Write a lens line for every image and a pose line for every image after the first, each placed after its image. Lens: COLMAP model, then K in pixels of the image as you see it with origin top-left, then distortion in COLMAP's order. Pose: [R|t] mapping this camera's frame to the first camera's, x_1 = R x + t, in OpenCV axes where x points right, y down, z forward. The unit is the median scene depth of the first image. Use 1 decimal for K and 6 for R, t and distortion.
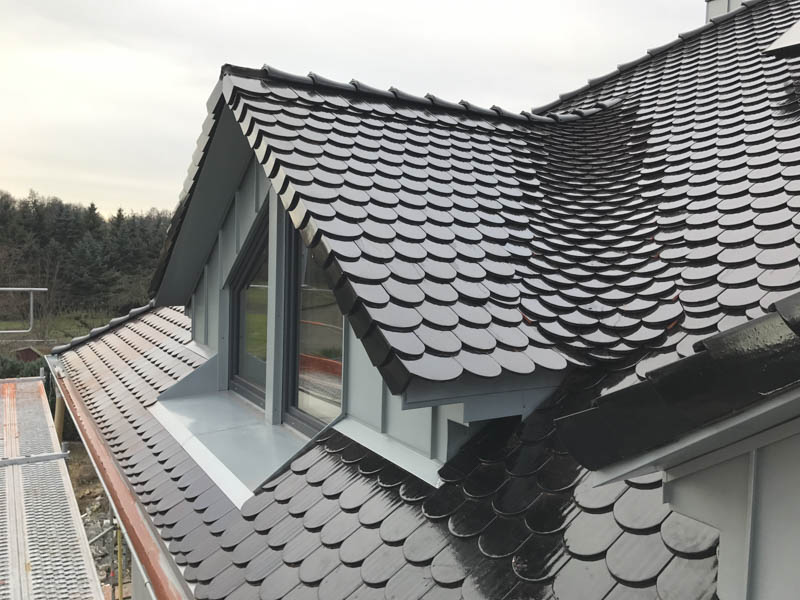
lens RADIAL K [[617.9, 0, 400.0], [0, 617.9, 300.0], [0, 0, 1]] dist [-0.004487, -0.001334]
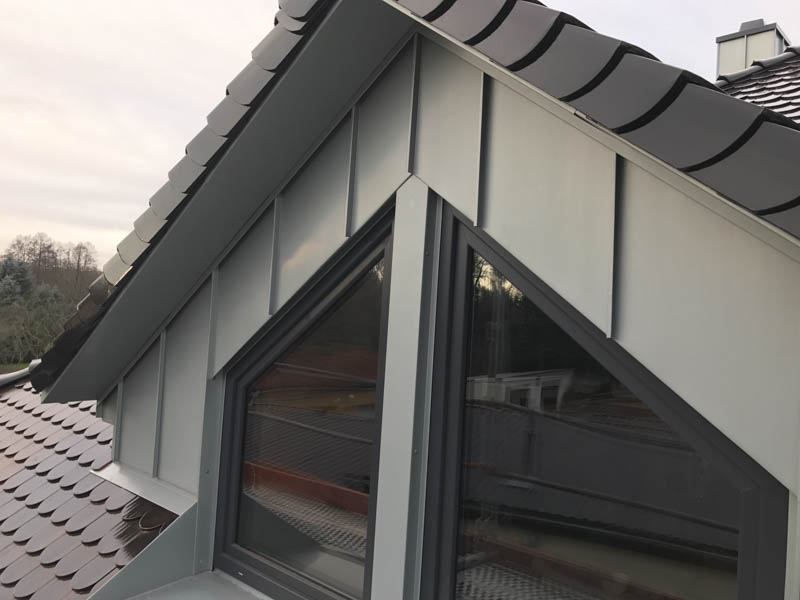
lens RADIAL K [[617.9, 0, 400.0], [0, 617.9, 300.0], [0, 0, 1]] dist [-0.004487, -0.001334]
pose [[0.970065, 0.038319, 0.239805, -0.219721], [-0.011462, 0.993597, -0.112401, -0.024258], [-0.242576, 0.106287, 0.964292, 0.359283]]
